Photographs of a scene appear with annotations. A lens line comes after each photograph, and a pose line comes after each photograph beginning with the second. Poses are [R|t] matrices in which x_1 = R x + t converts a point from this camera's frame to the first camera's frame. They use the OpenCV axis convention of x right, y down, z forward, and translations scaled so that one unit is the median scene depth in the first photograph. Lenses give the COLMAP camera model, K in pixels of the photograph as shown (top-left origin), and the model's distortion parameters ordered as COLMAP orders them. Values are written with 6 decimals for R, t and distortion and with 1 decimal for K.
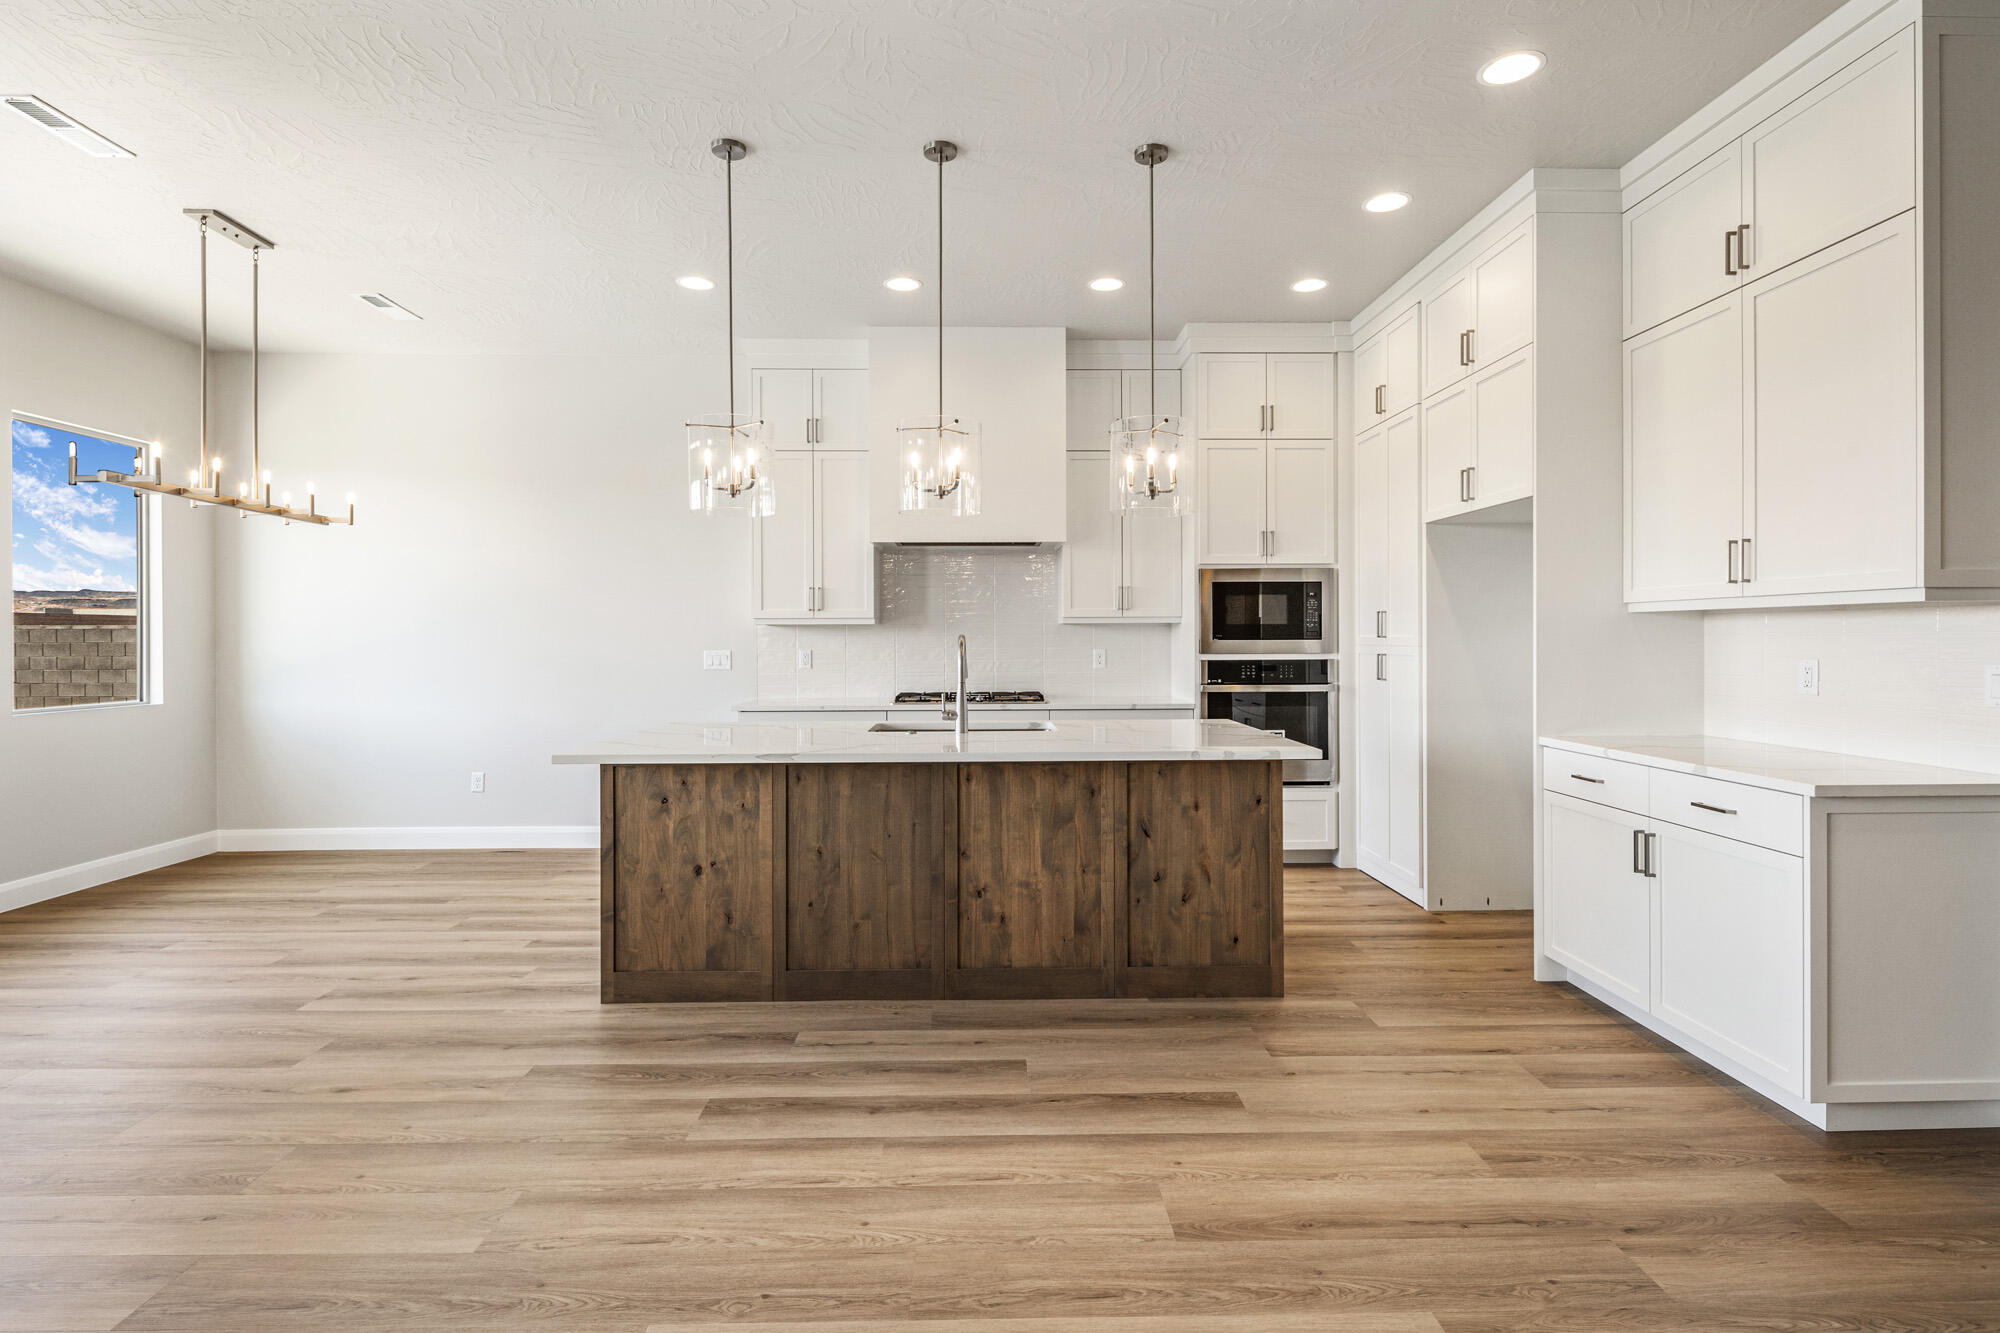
lens RADIAL K [[973.0, 0, 997.4], [0, 973.0, 642.6], [0, 0, 1]] dist [-0.000134, 0.000085]
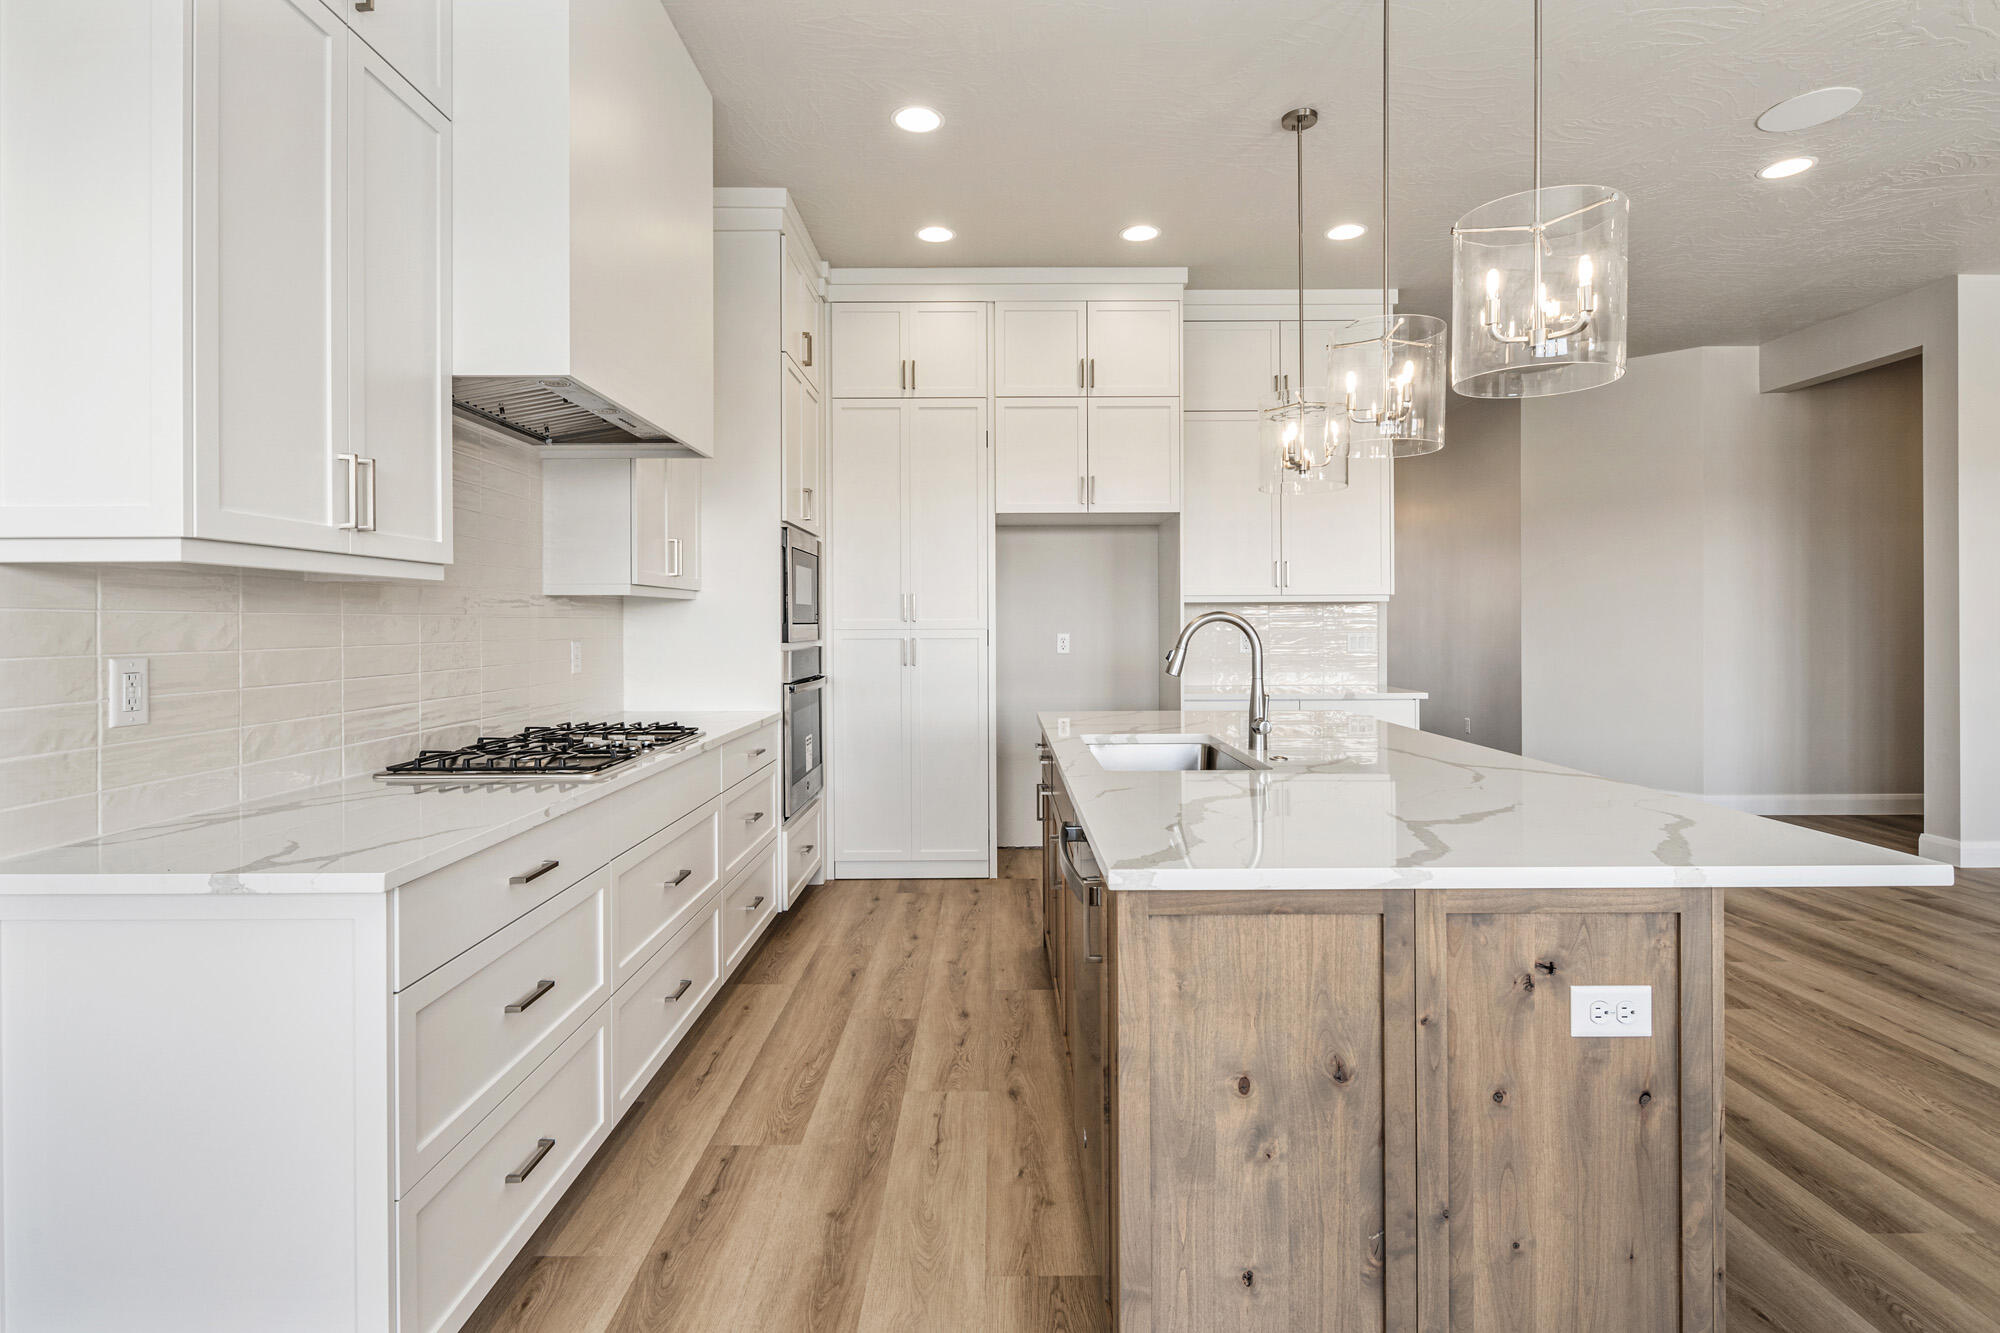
lens RADIAL K [[986.4, 0, 996.5], [0, 986.4, 617.1], [0, 0, 1]] dist [-0.001864, -0.000291]
pose [[0.020764, 0.008945, 0.999744, -0.828137], [0.010182, 0.999906, -0.009158, 0.001052], [-0.999733, 0.010369, 0.020671, 1.283012]]
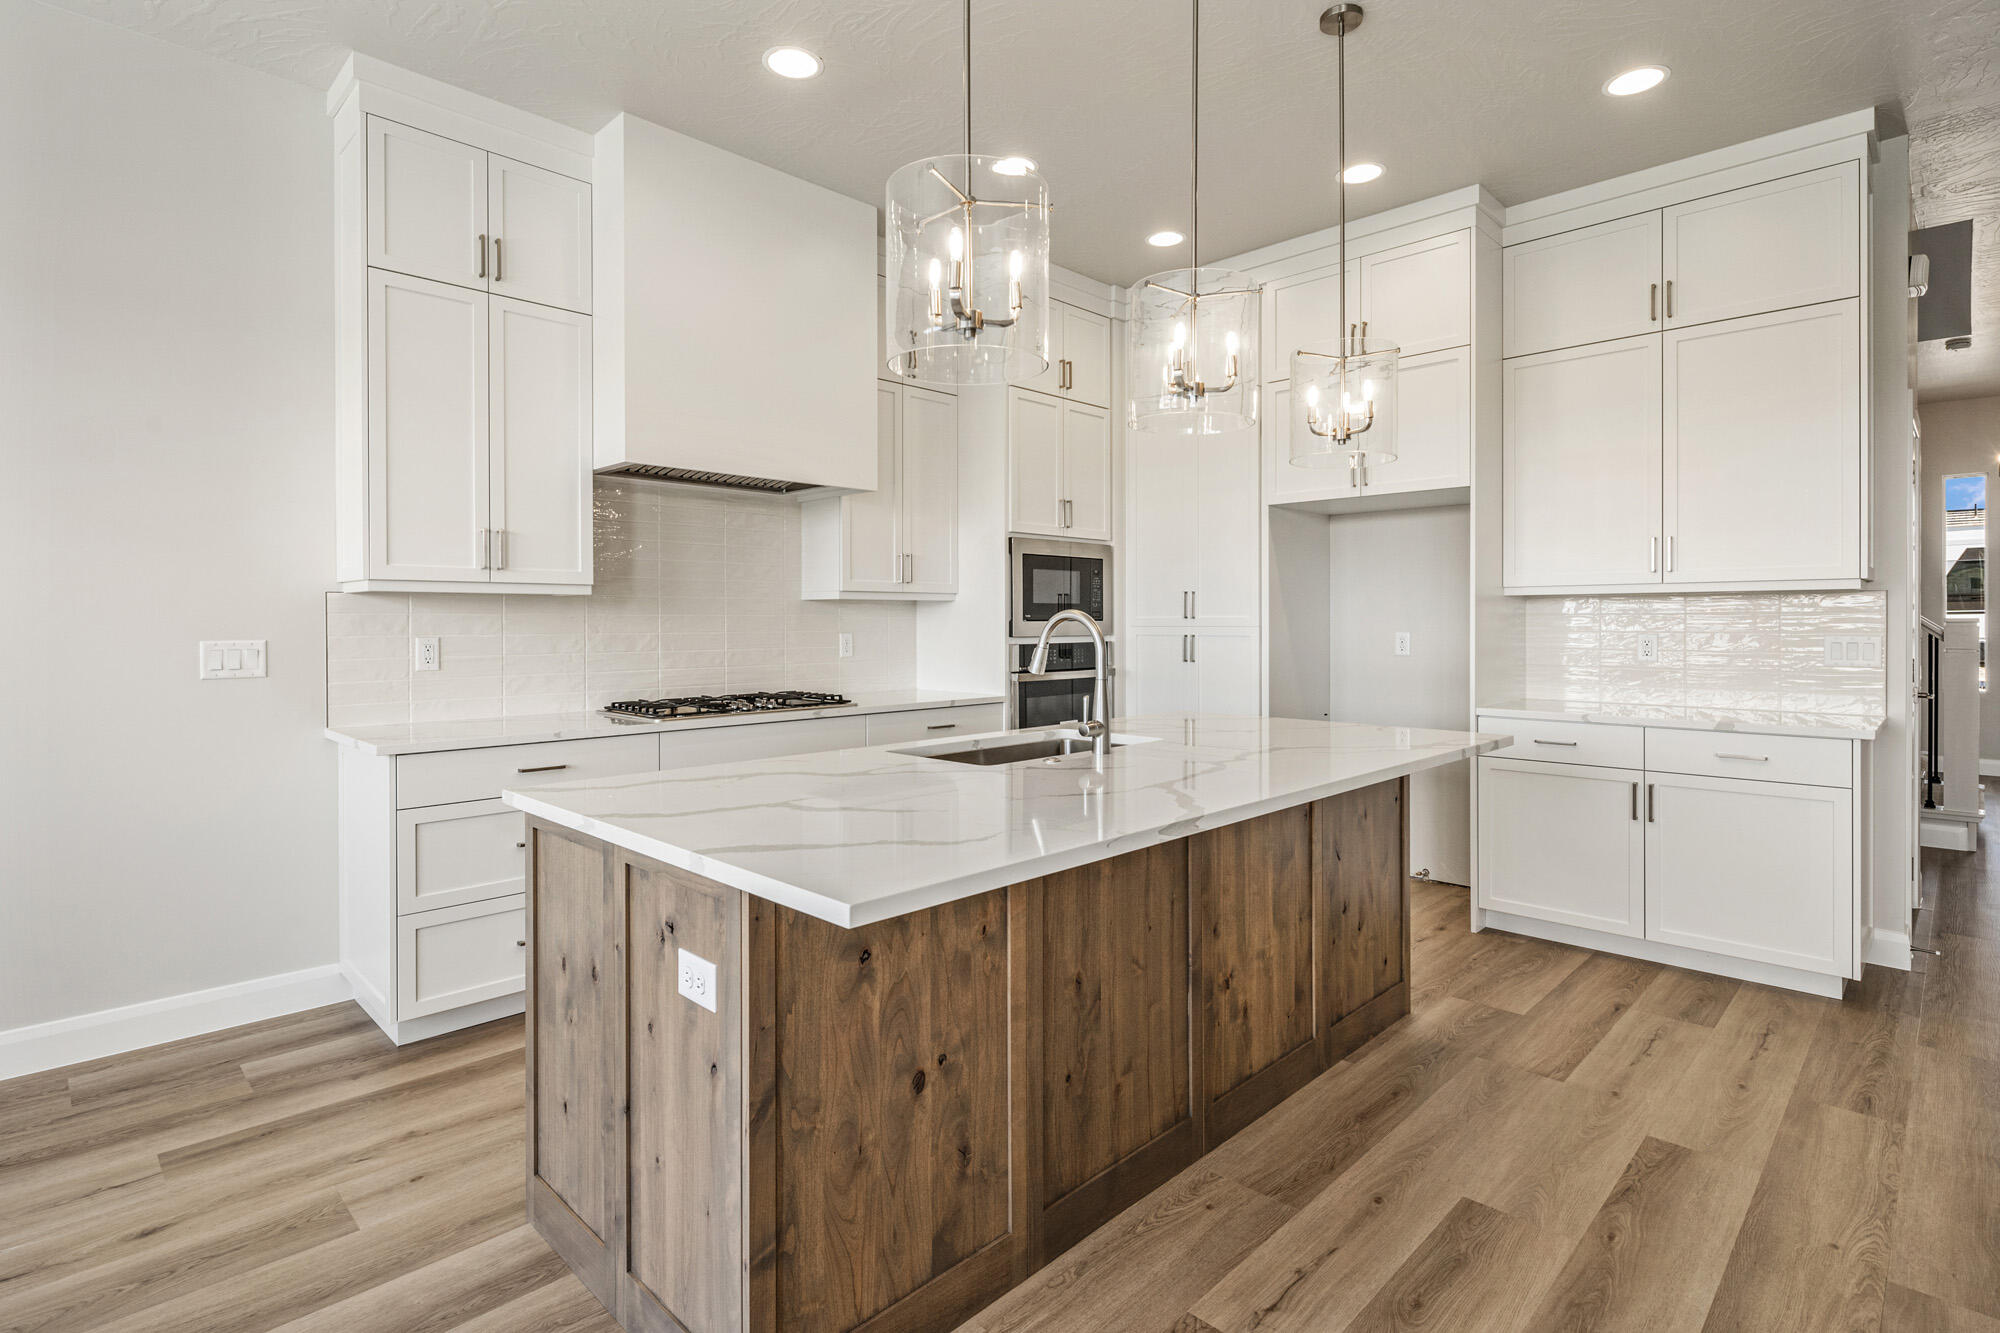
lens RADIAL K [[982.8, 0, 996.4], [0, 982.8, 624.9], [0, 0, 1]] dist [0.001608, 0.000044]
pose [[0.718556, -0.000987, 0.695468, -0.620731], [0.003905, 0.999989, -0.002615, 0.004648], [-0.695458, 0.004594, 0.718552, 0.610947]]
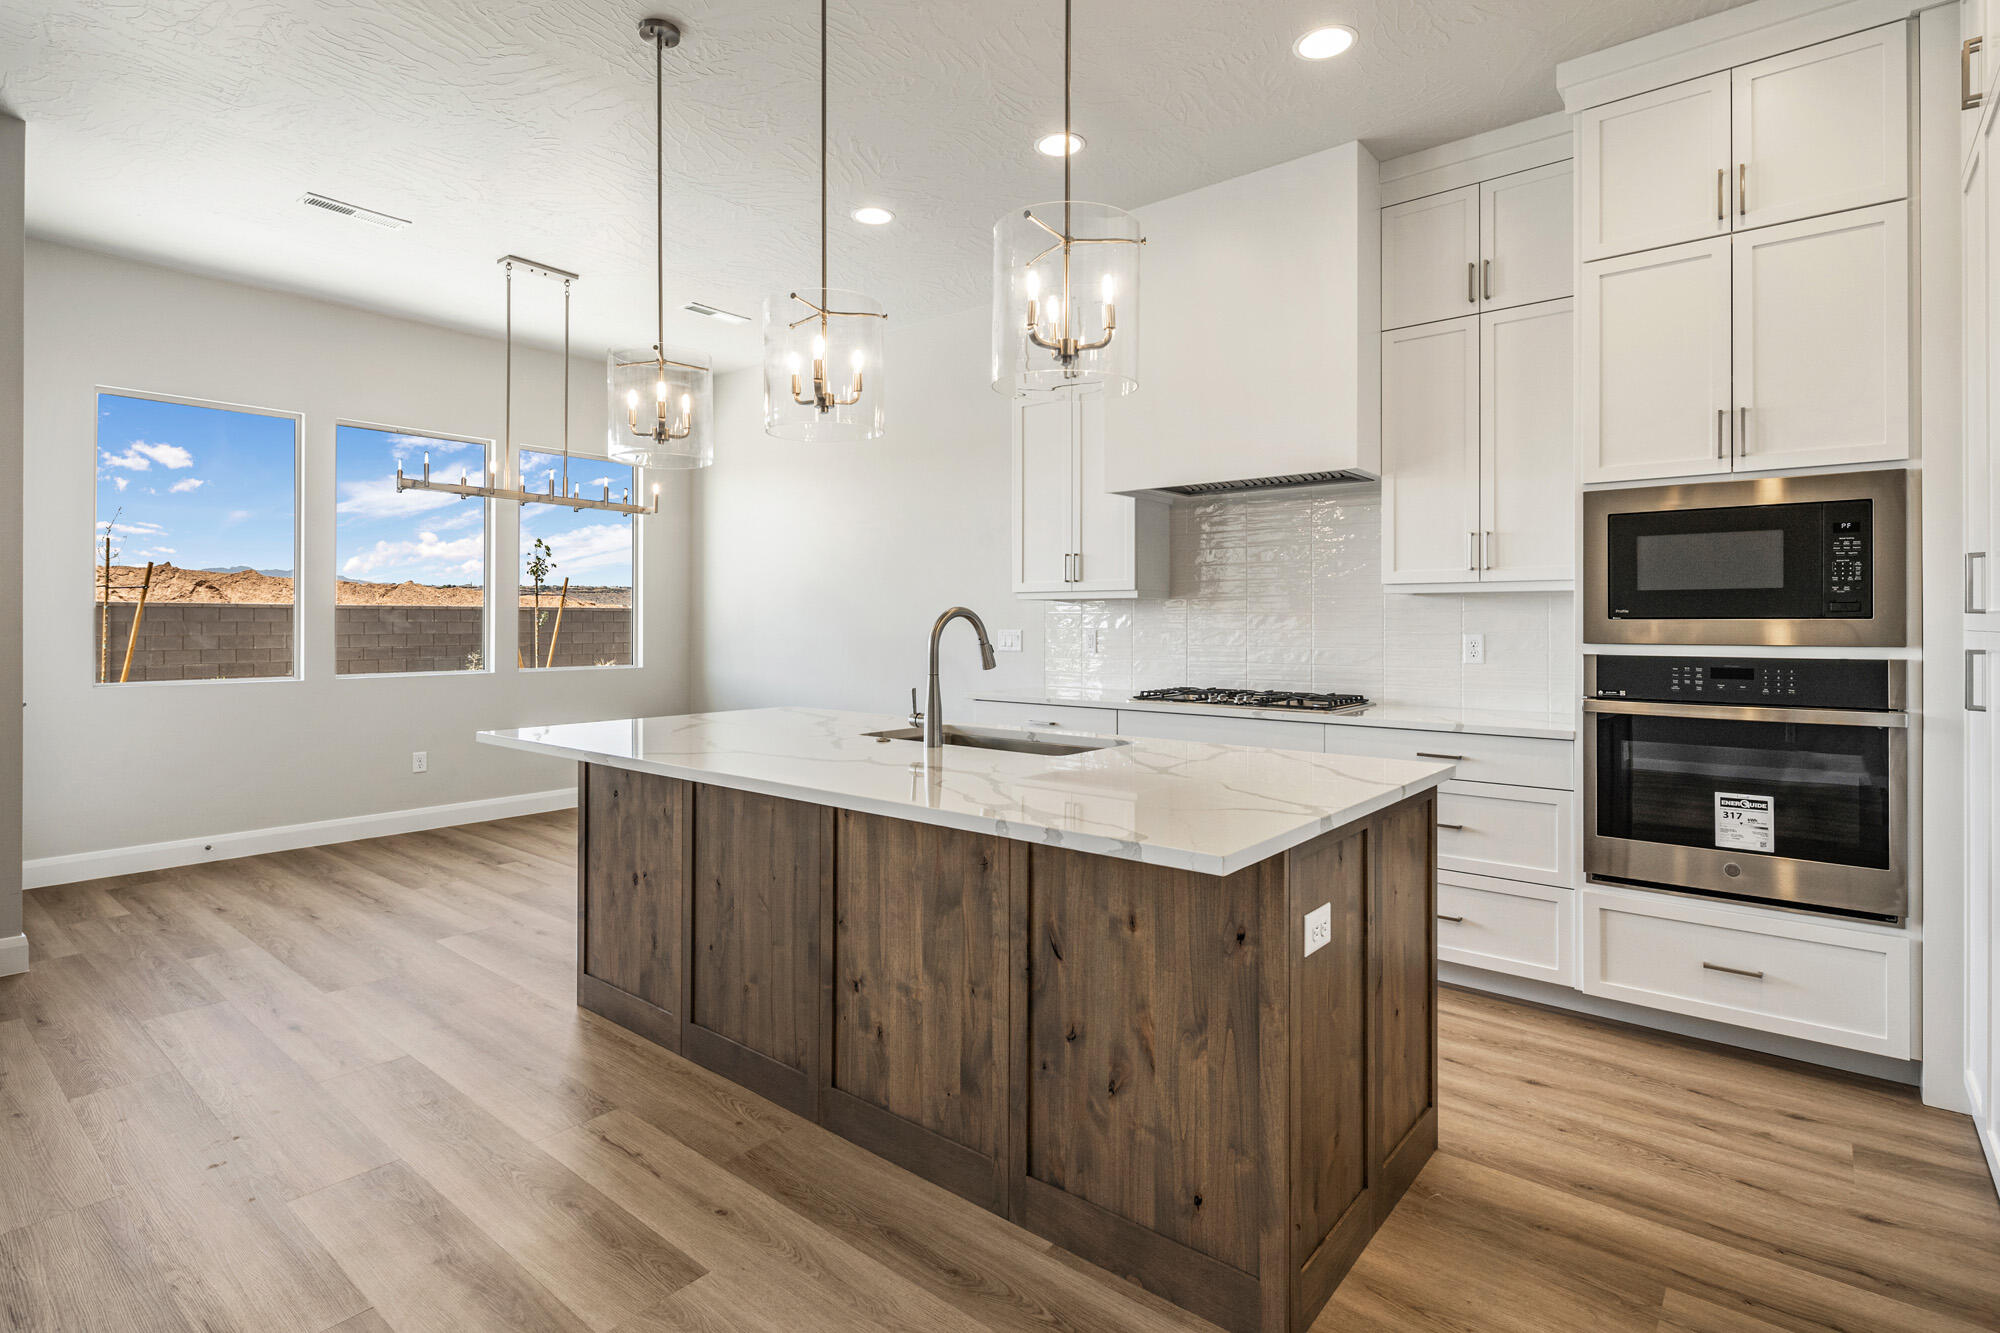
lens RADIAL K [[986.4, 0, 996.5], [0, 986.4, 617.1], [0, 0, 1]] dist [-0.001864, -0.000291]
pose [[0.757698, 0.001853, -0.652603, 0.503542], [-0.008185, 0.999944, -0.006664, 0.004500], [0.652554, 0.010390, 0.757671, 0.539318]]
